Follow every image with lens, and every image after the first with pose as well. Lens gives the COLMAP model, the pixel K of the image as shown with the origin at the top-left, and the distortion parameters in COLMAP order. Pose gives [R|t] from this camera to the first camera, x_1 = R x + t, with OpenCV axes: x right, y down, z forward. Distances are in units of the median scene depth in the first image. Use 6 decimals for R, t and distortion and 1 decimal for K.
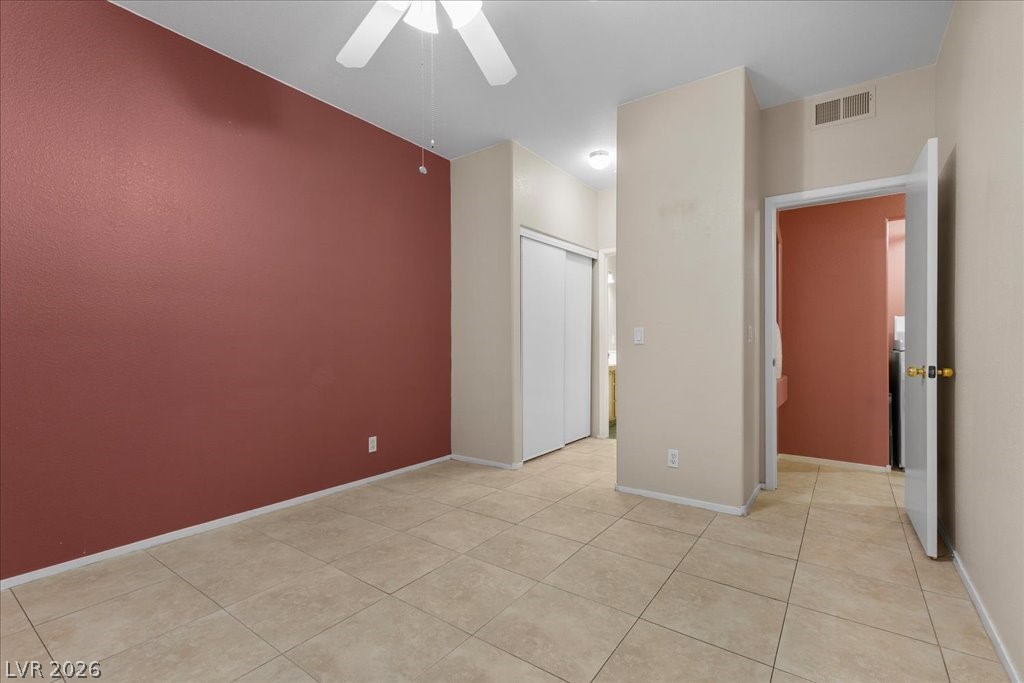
lens RADIAL K [[464.3, 0, 516.9], [0, 464.3, 342.8], [0, 0, 1]] dist [-0.002597, -0.000196]
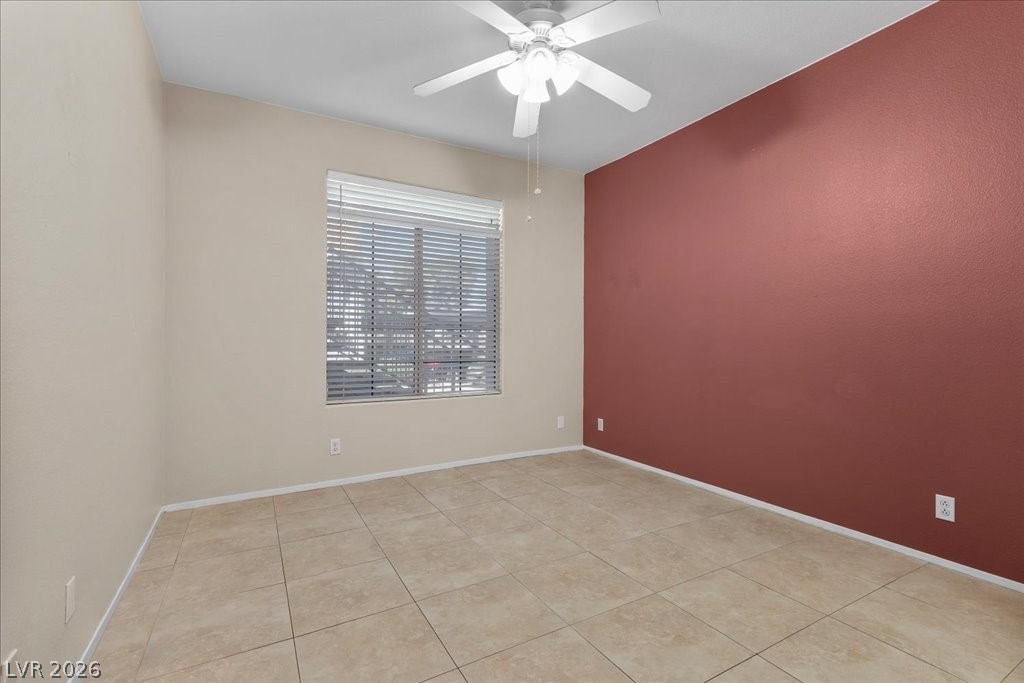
lens RADIAL K [[464.3, 0, 517.0], [0, 464.3, 340.4], [0, 0, 1]] dist [-0.002597, -0.000196]
pose [[-0.419047, -0.002324, -0.907961, 0.757436], [-0.001913, 0.999997, -0.001677, -0.010324], [0.907962, 0.001035, -0.419051, 1.105917]]
